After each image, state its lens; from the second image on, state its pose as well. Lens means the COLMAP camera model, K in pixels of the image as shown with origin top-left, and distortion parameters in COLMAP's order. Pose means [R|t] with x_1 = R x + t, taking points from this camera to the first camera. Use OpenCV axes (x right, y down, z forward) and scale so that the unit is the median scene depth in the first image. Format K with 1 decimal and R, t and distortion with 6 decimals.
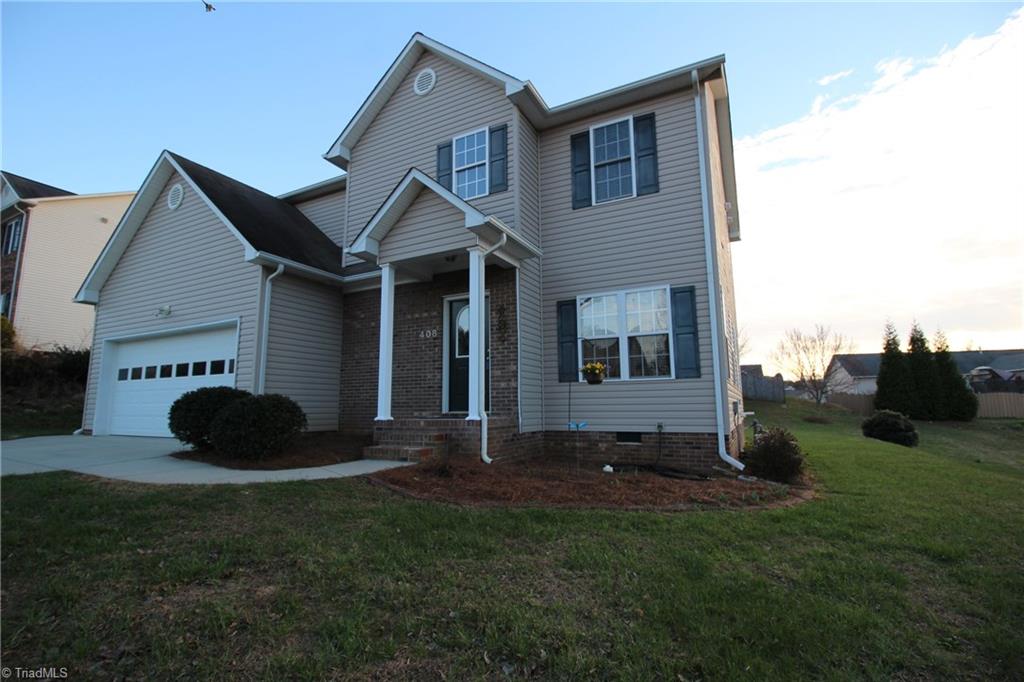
lens RADIAL K [[466.7, 0, 512.0], [0, 466.7, 341.0], [0, 0, 1]] dist [-0.023077, -0.000620]
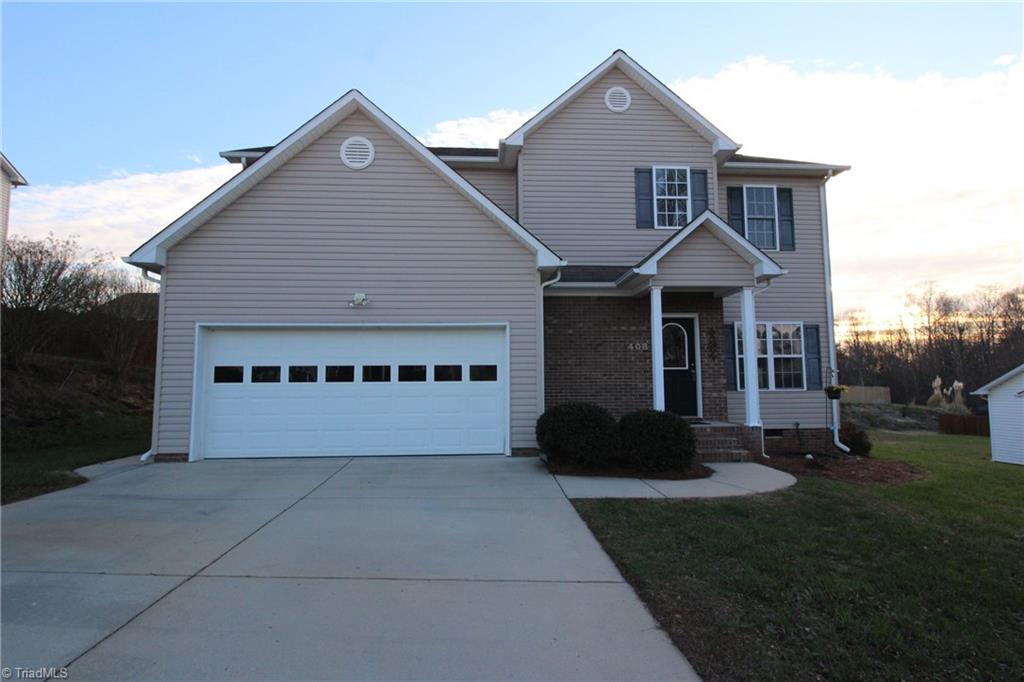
lens RADIAL K [[519.8, 0, 512.0], [0, 519.8, 341.0], [0, 0, 1]] dist [-0.027992, -0.000268]
pose [[0.863769, 0.047093, 0.501683, -1.096460], [-0.071849, 0.996961, 0.030122, -0.045447], [-0.498739, -0.062064, 0.864527, 0.101186]]
